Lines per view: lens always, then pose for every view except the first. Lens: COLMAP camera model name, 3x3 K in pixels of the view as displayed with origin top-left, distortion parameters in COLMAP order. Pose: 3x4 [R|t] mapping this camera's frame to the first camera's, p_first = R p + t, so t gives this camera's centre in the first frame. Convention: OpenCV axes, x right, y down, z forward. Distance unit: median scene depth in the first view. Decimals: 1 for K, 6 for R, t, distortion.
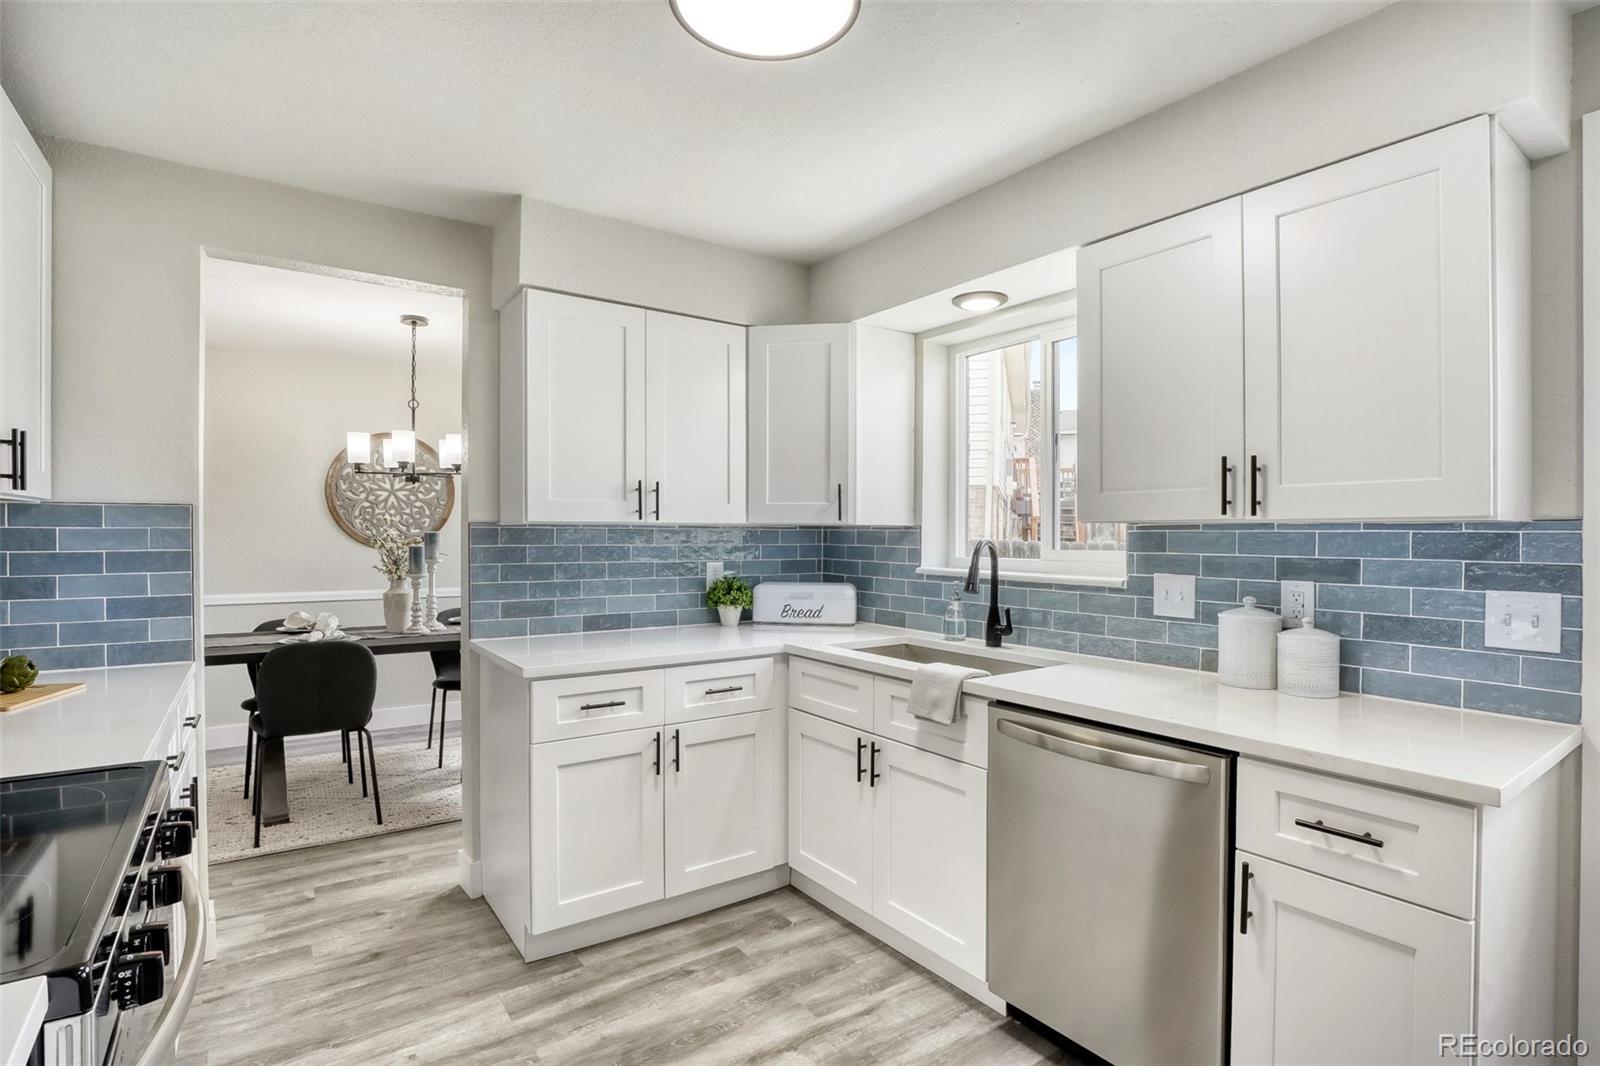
lens RADIAL K [[782.4, 0, 836.6], [0, 782.4, 541.8], [0, 0, 1]] dist [-0.043219, 0.008308]
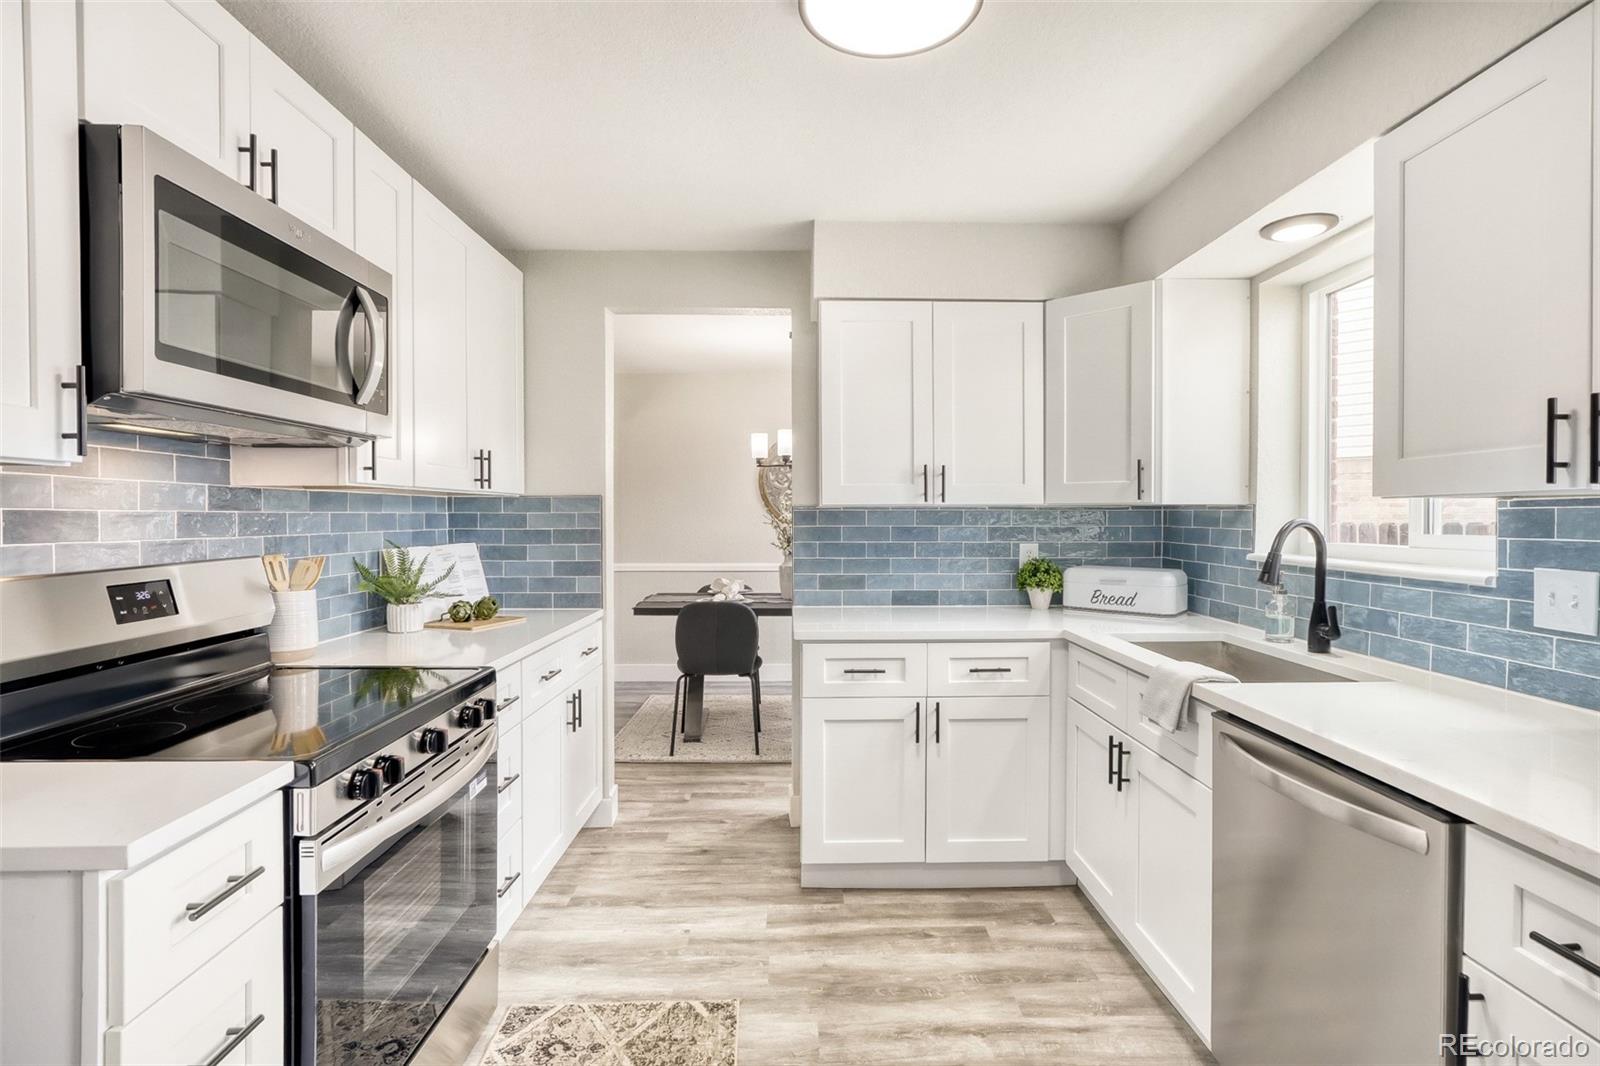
lens RADIAL K [[782.4, 0, 811.6], [0, 782.4, 524.0], [0, 0, 1]] dist [-0.043219, 0.008308]
pose [[0.818053, 0.001171, -0.575141, 0.233670], [-0.001198, 0.999999, 0.000332, 0.001603], [0.575141, 0.000418, 0.818054, 0.047514]]
